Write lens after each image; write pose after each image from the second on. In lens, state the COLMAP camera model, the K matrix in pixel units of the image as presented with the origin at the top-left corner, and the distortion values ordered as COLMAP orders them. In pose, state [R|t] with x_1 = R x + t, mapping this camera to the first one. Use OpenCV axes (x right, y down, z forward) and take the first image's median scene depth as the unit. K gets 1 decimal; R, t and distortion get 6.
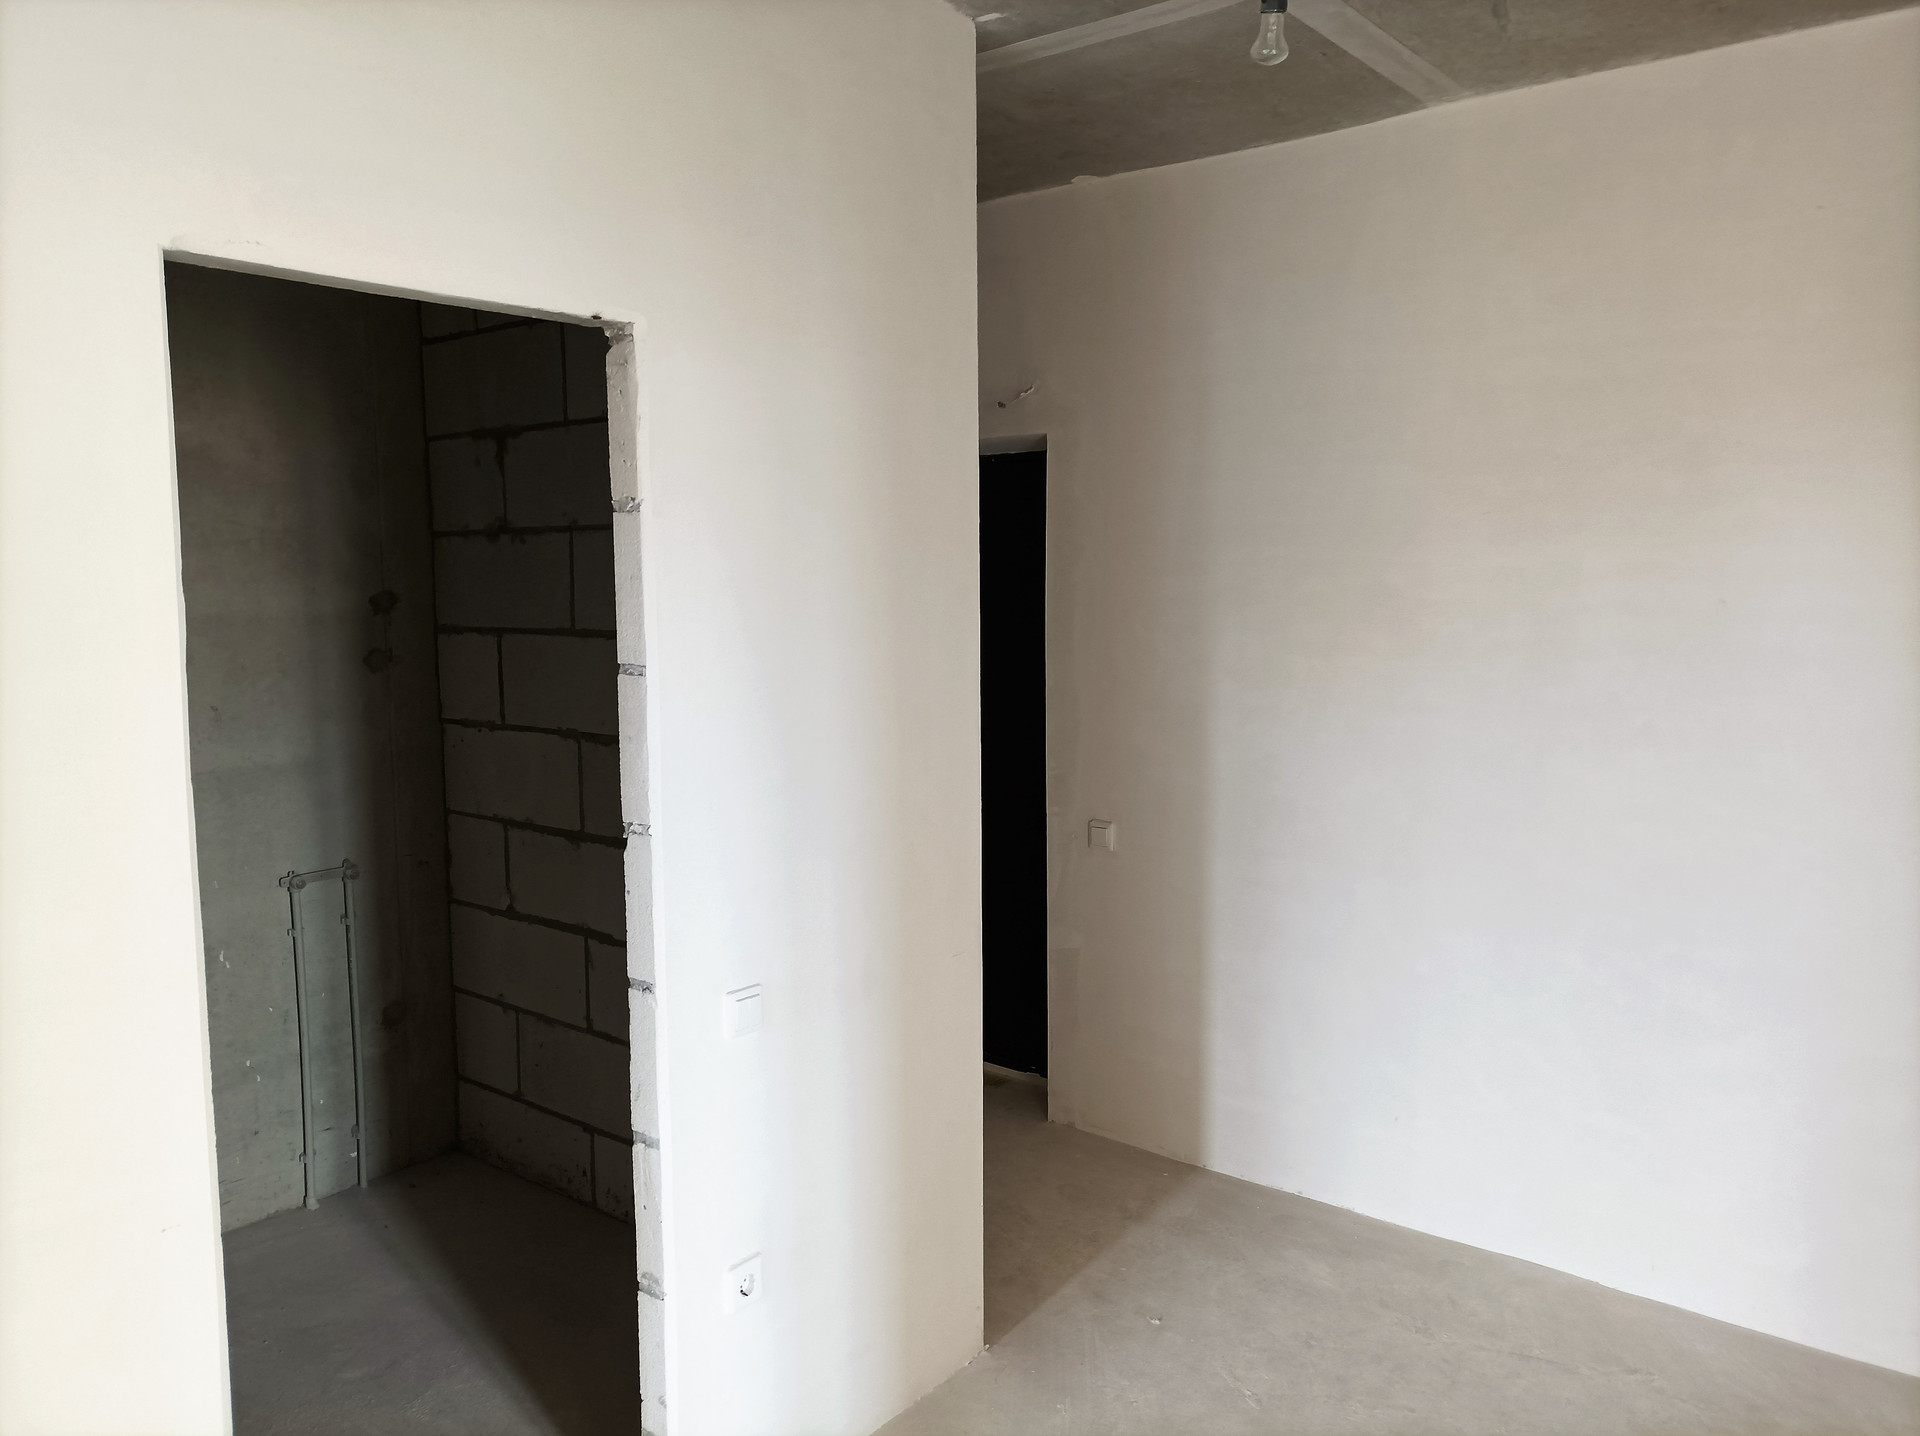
lens RADIAL K [[1430.5, 0, 970.8], [0, 1430.5, 718.8], [0, 0, 1]] dist [0.037032, -0.032456]
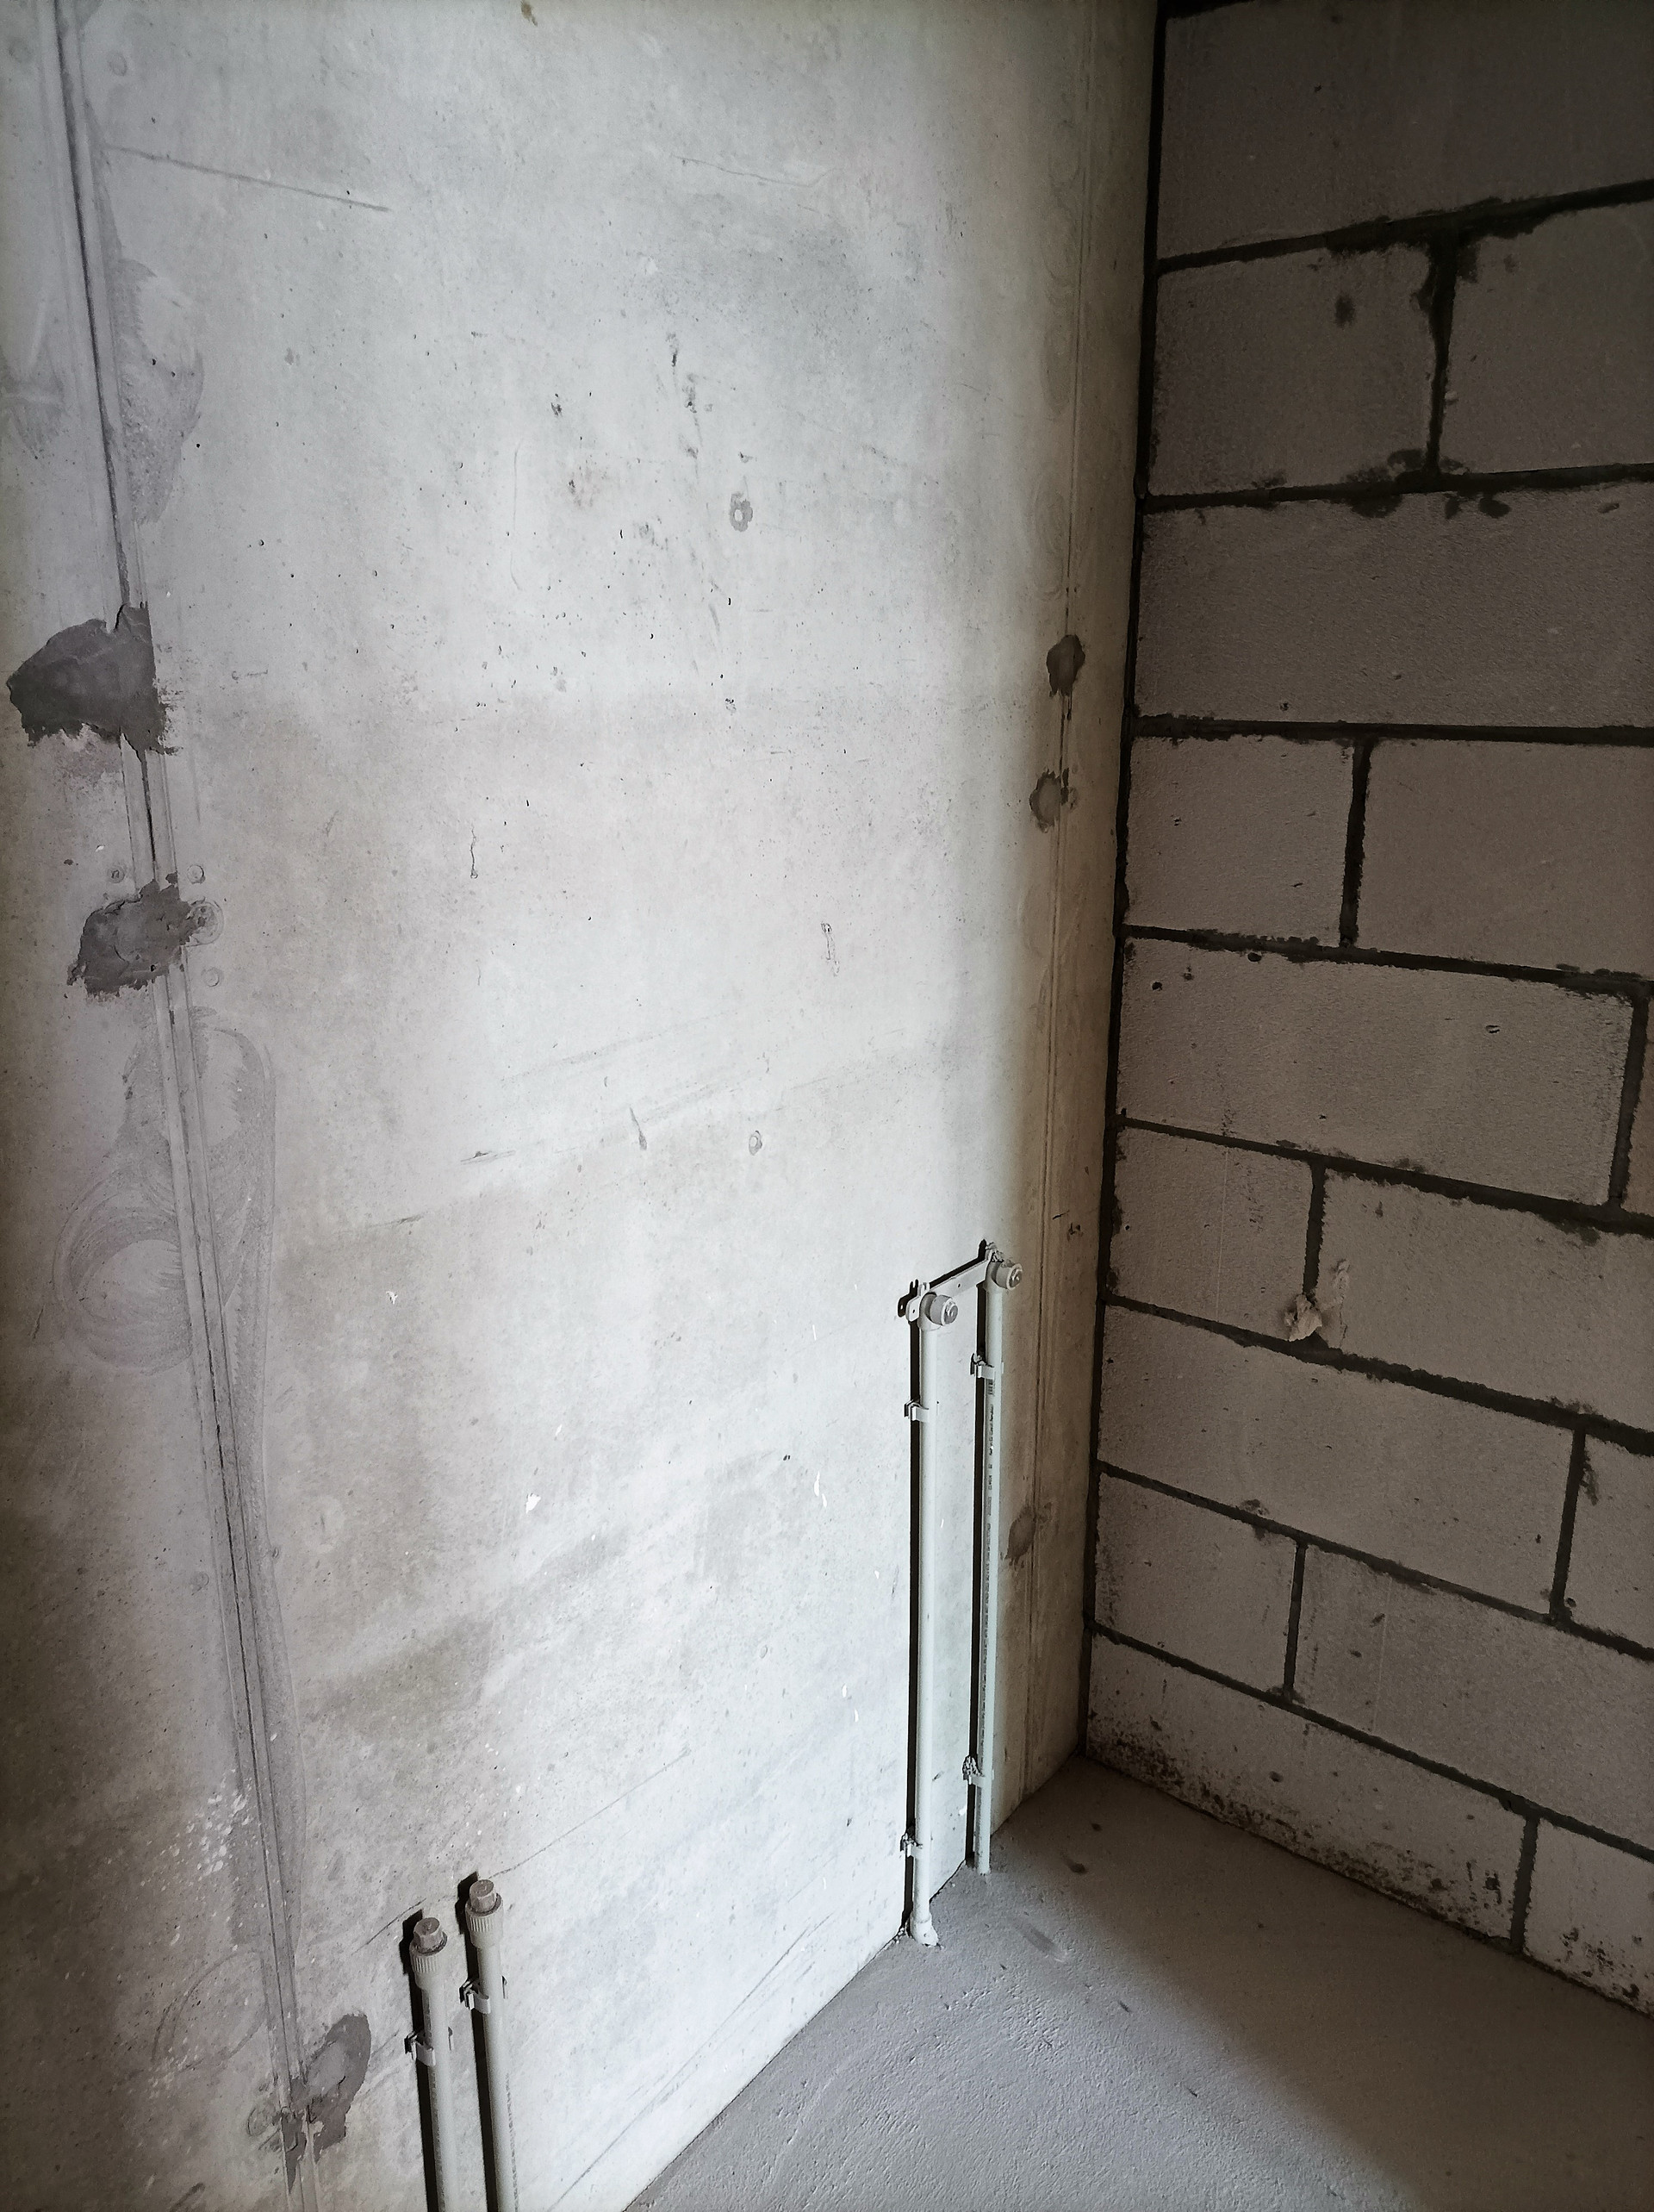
lens RADIAL K [[1647.8, 0, 814.1], [0, 1647.8, 1111.1], [0, 0, 1]] dist [0.037032, -0.032456]
pose [[0.999973, 0.003906, 0.006301, -0.499729], [-0.004933, 0.985061, 0.172136, -0.034451], [-0.005534, -0.172163, 0.985053, 0.495058]]
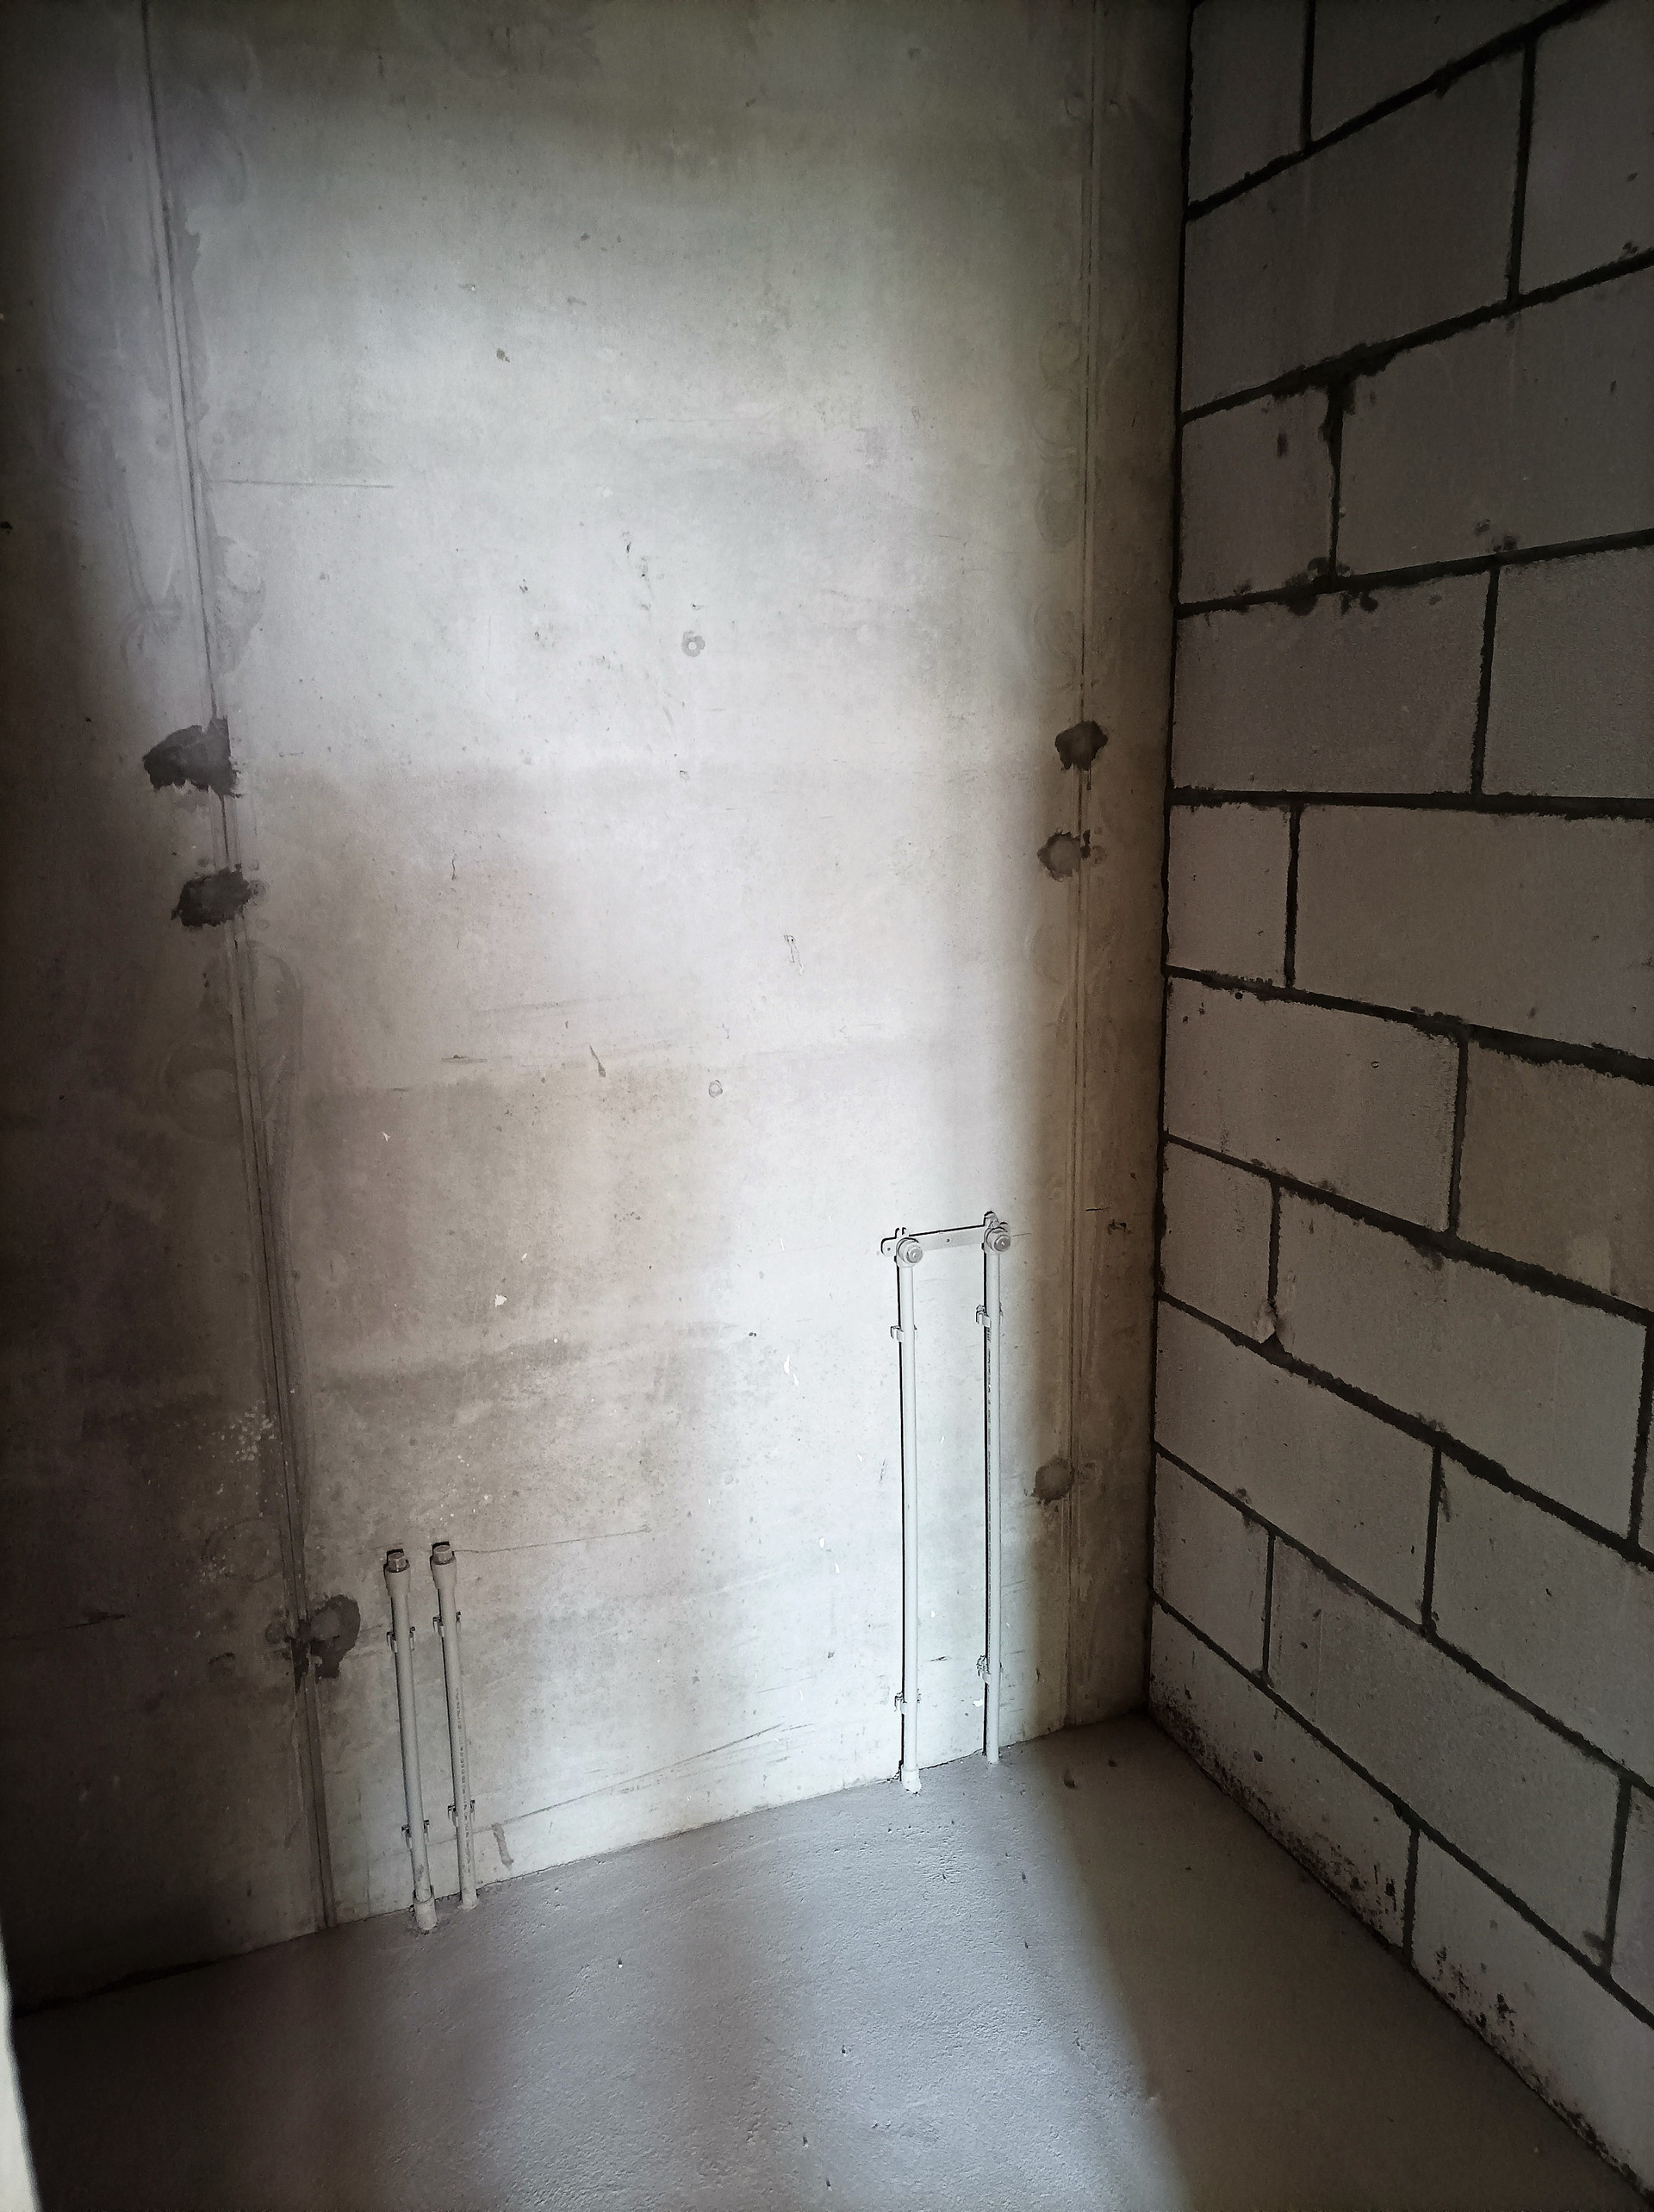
lens RADIAL K [[1647.8, 0, 828.5], [0, 1647.8, 1112.3], [0, 0, 1]] dist [0.037032, -0.032456]
pose [[0.867698, 0.098763, -0.487181, -0.181878], [-0.040174, 0.990791, 0.129304, -0.022112], [0.495465, -0.092625, 0.863675, 0.422331]]
